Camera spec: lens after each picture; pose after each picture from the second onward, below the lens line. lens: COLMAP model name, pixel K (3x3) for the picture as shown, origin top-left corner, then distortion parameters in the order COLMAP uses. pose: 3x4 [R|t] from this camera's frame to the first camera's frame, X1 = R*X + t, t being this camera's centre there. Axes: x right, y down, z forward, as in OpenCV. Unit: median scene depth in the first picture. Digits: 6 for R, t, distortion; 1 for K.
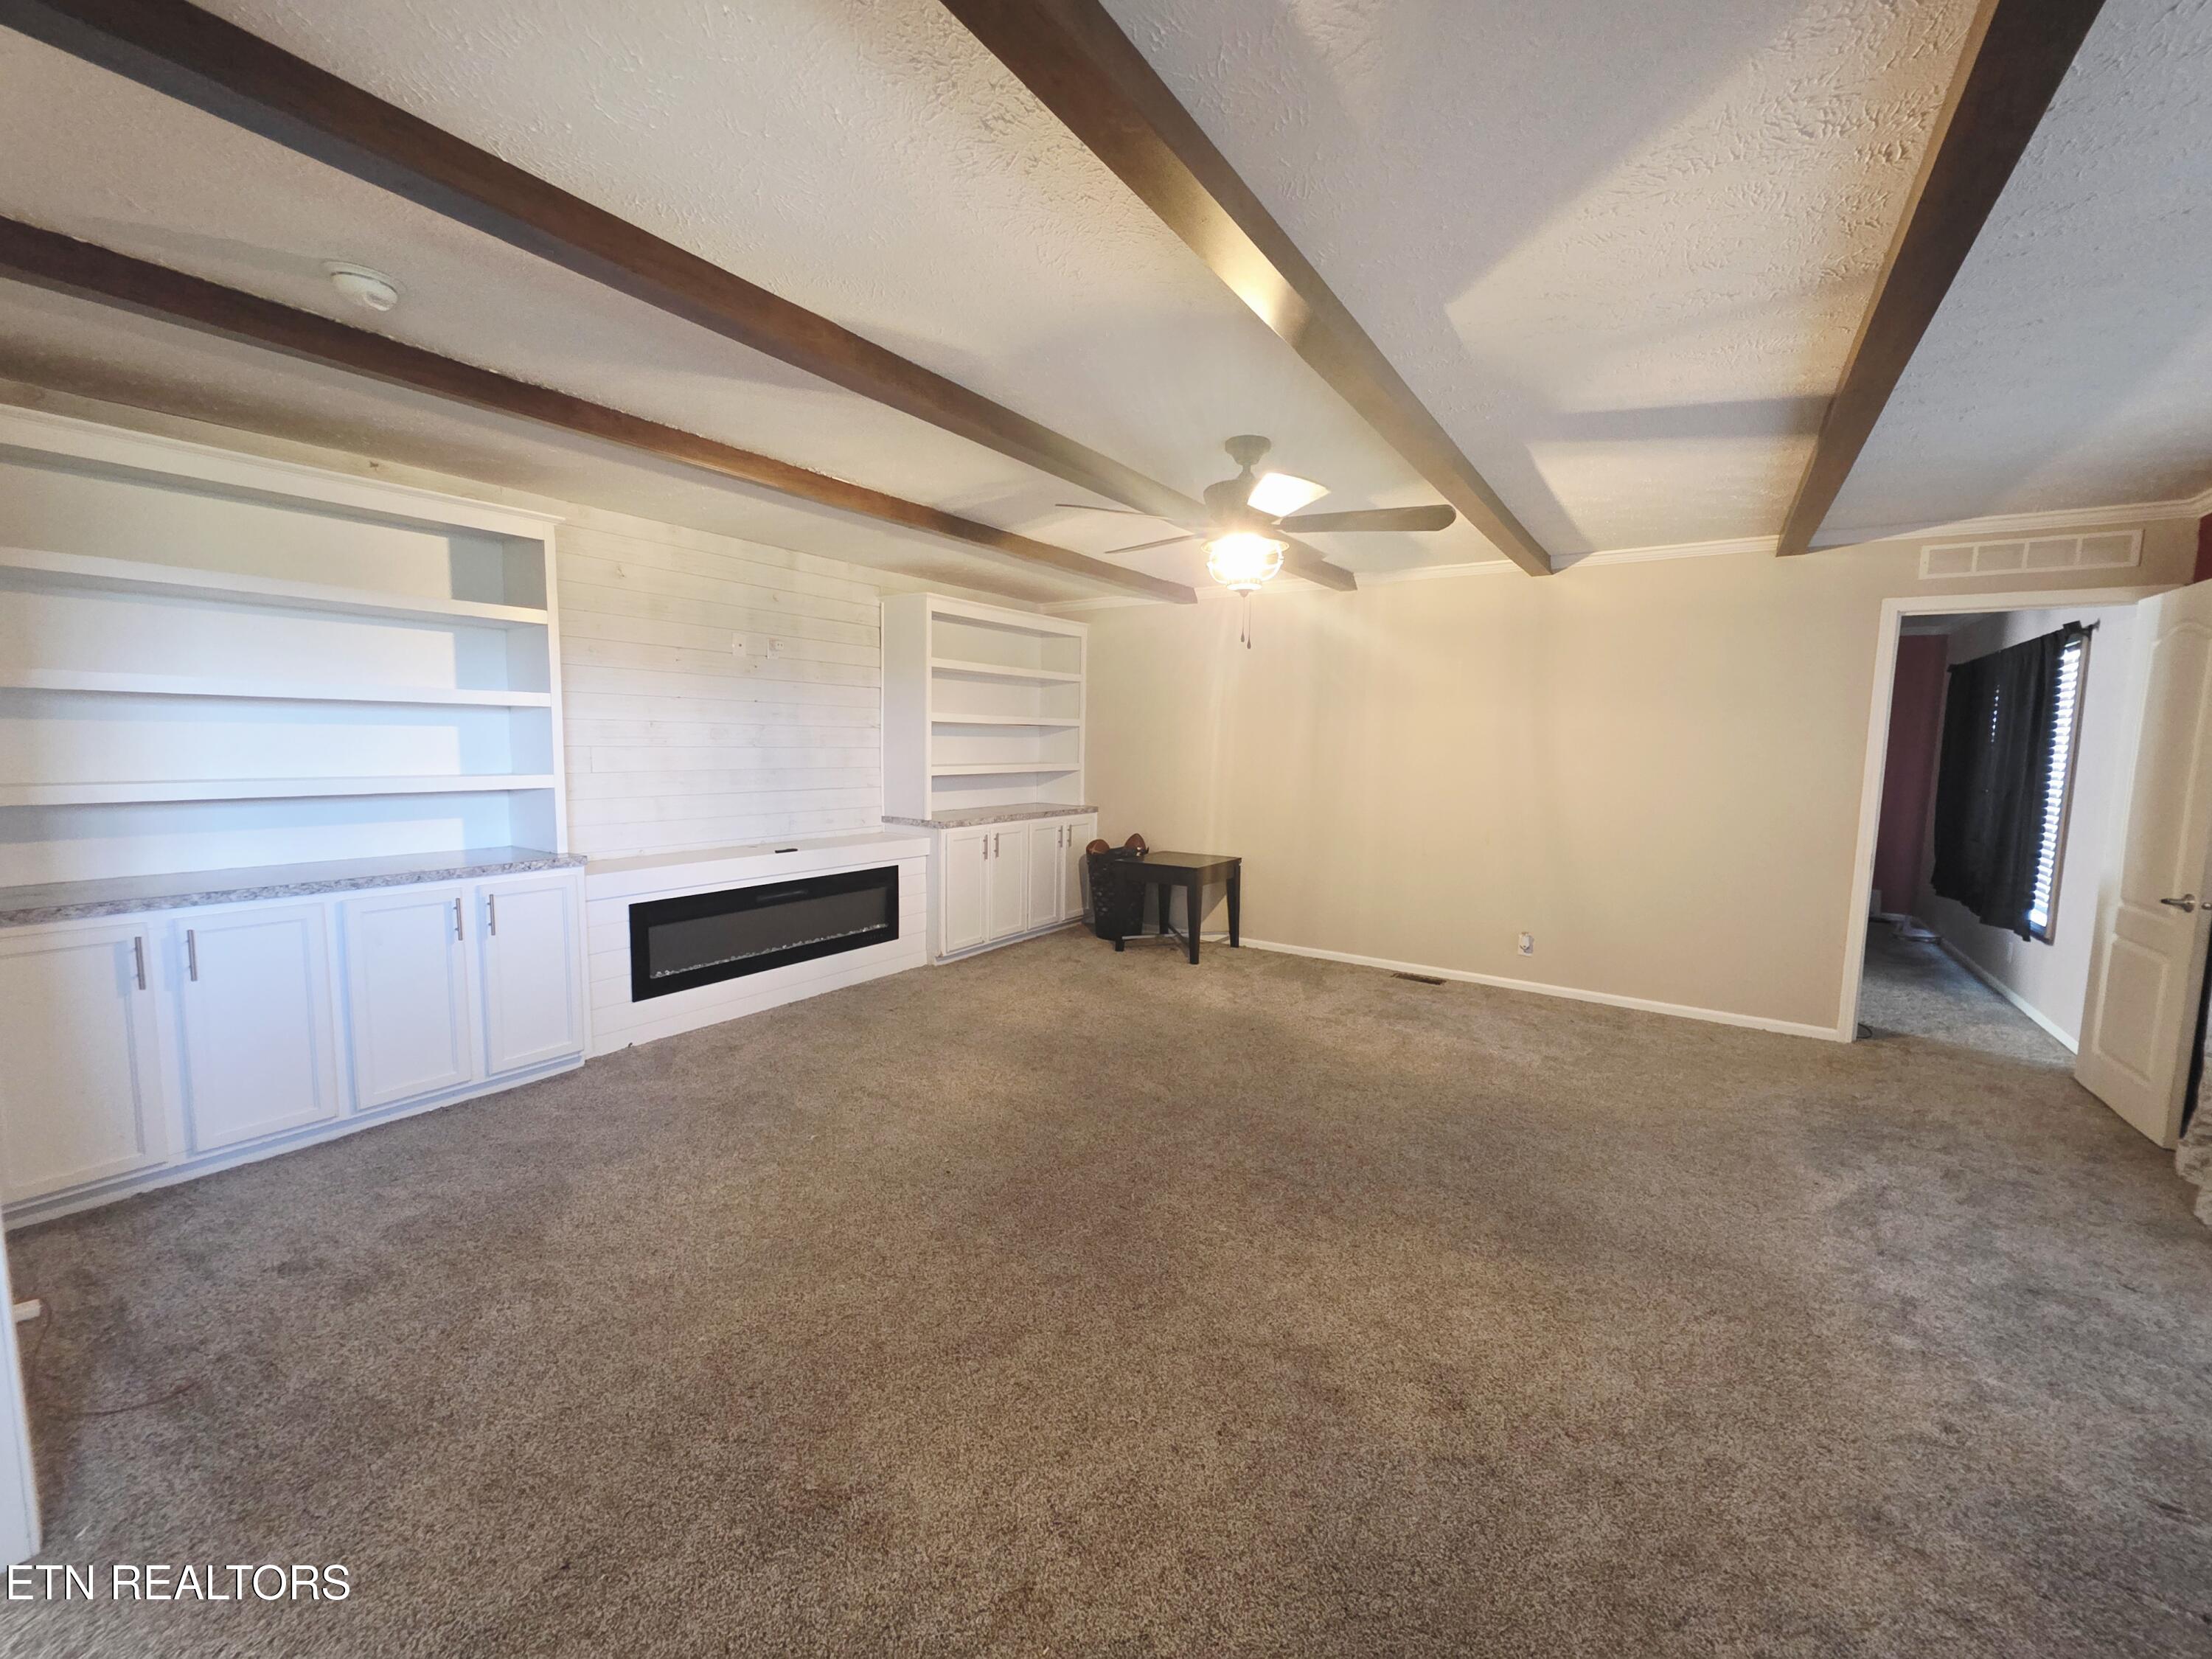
lens RADIAL K [[872.4, 0, 1106.0], [0, 872.4, 829.5], [0, 0, 1]] dist [0.001335, 0.000134]
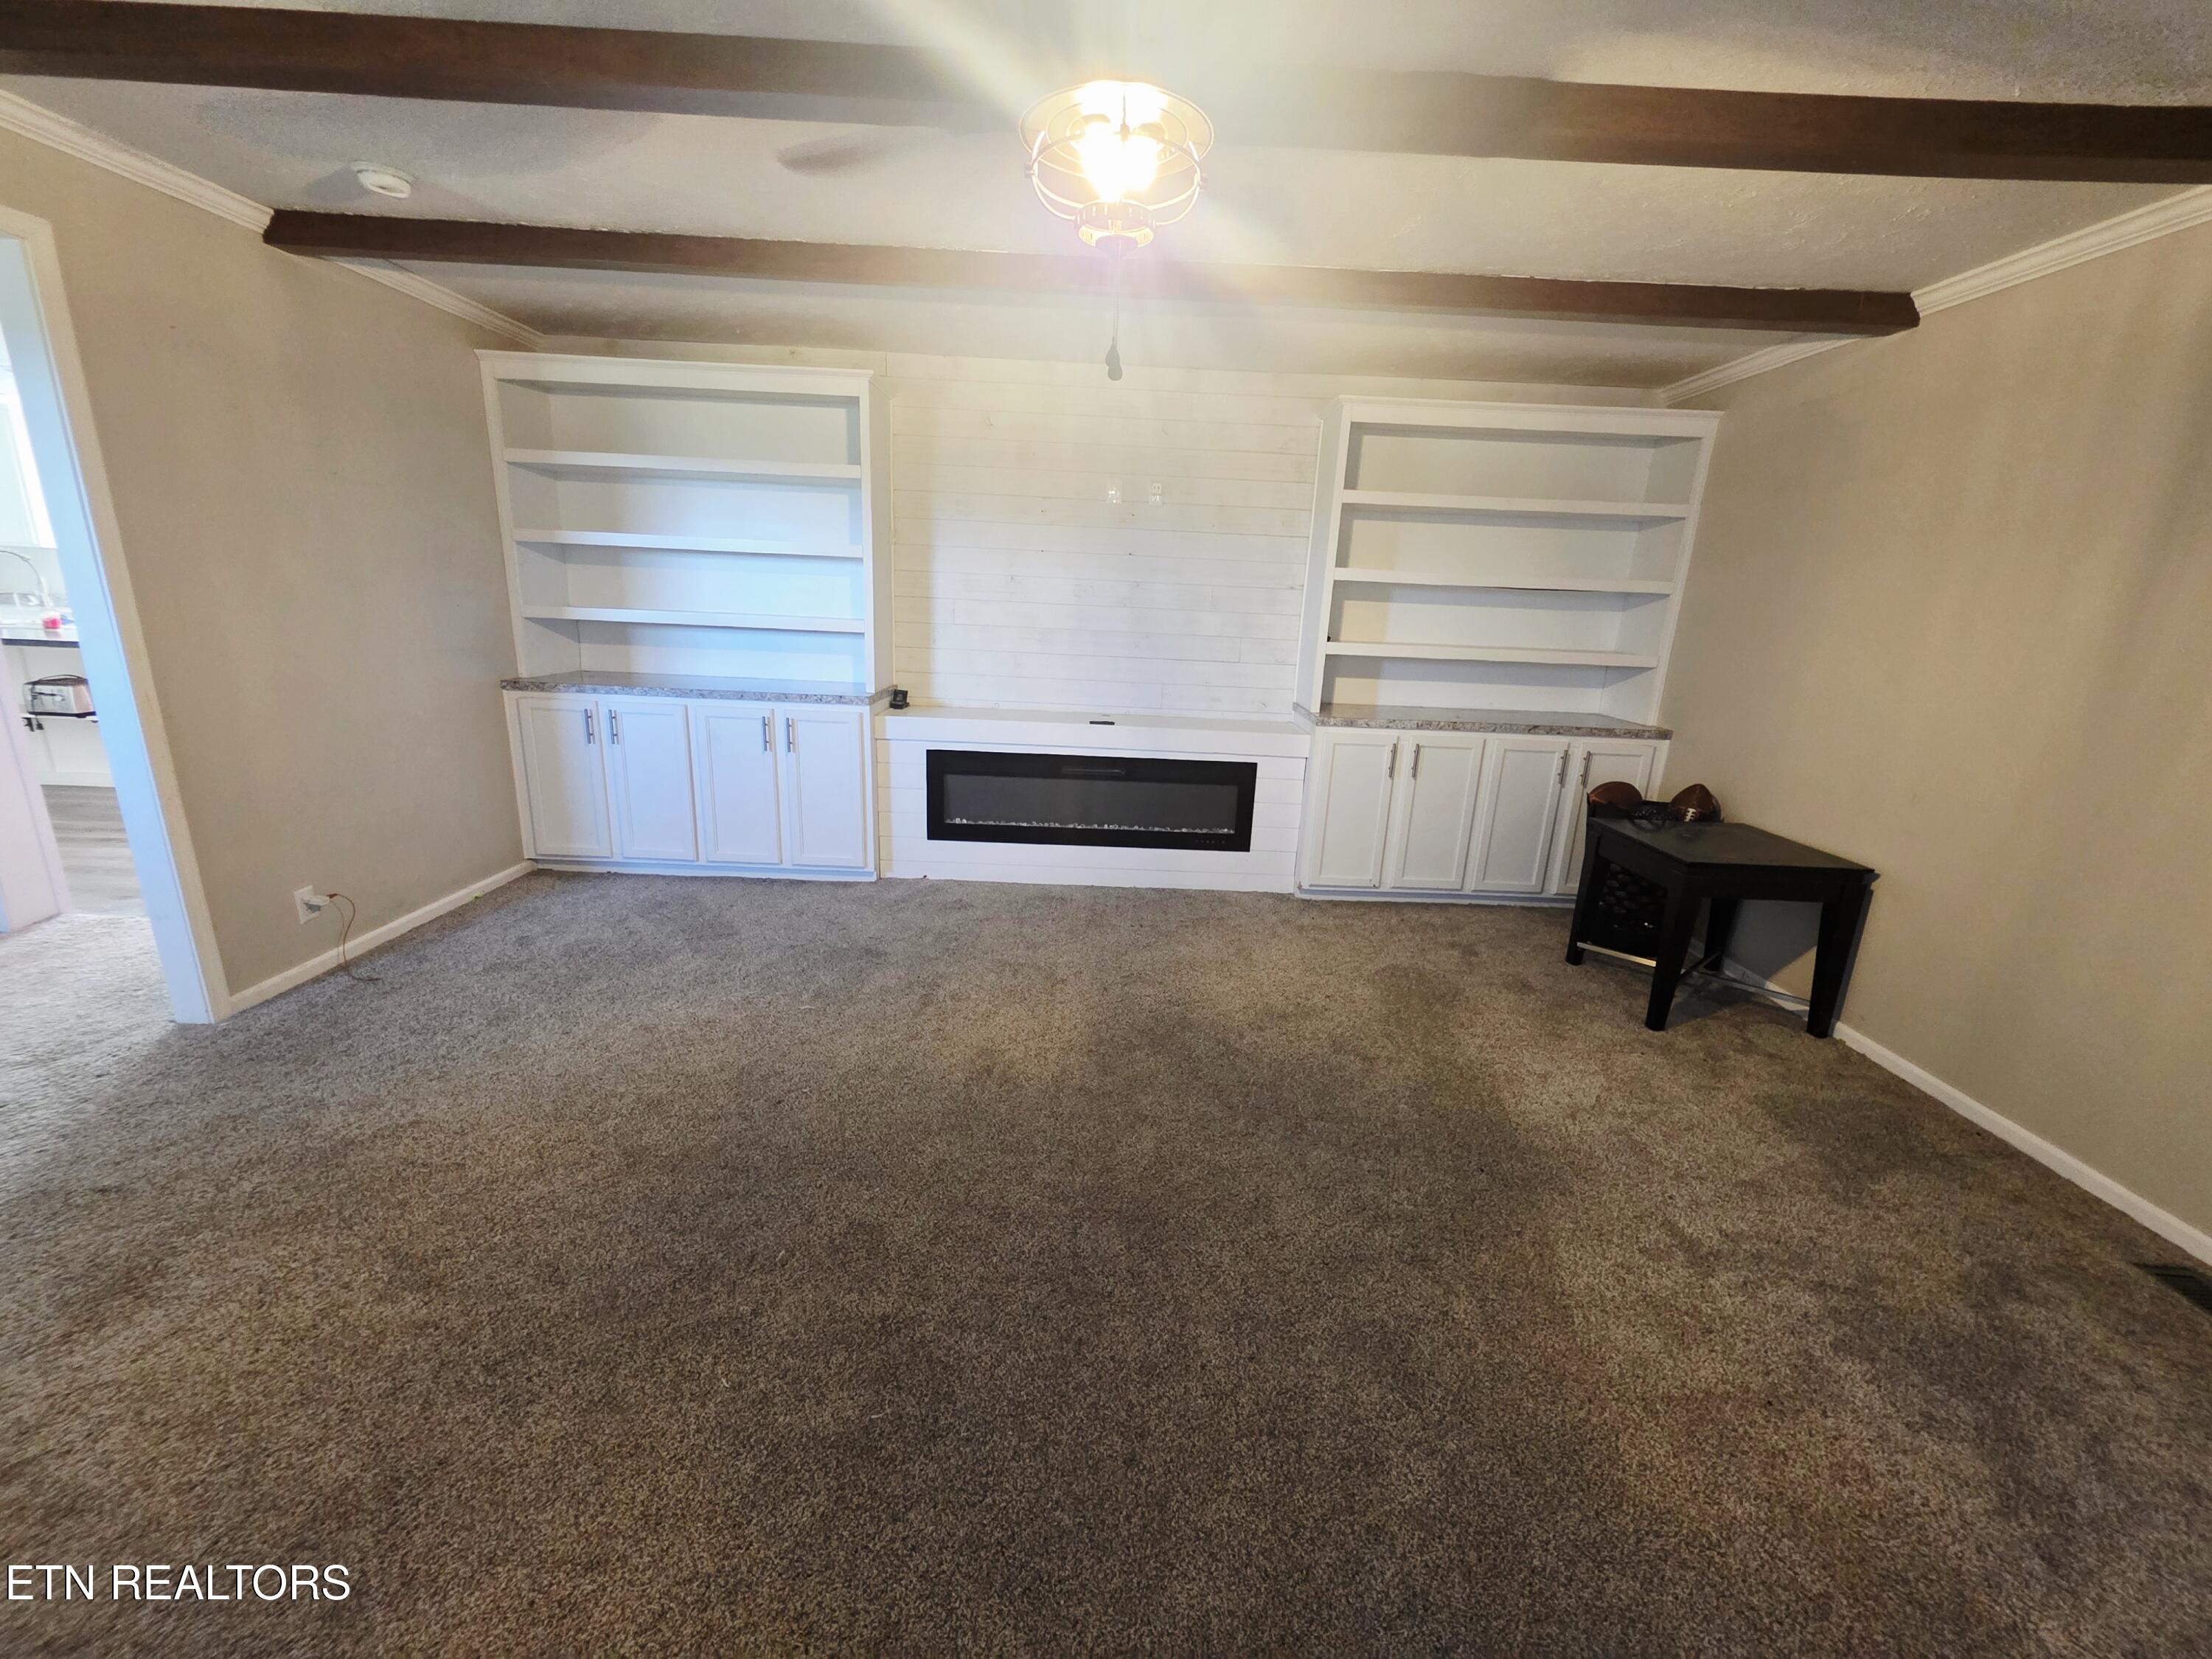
lens RADIAL K [[872.4, 0, 1106.0], [0, 872.4, 829.5], [0, 0, 1]] dist [0.001335, 0.000134]
pose [[0.569095, 0.225202, -0.790832, 0.371025], [-0.119023, 0.974197, 0.191767, -0.041189], [0.813612, -0.015007, 0.581215, 0.463981]]
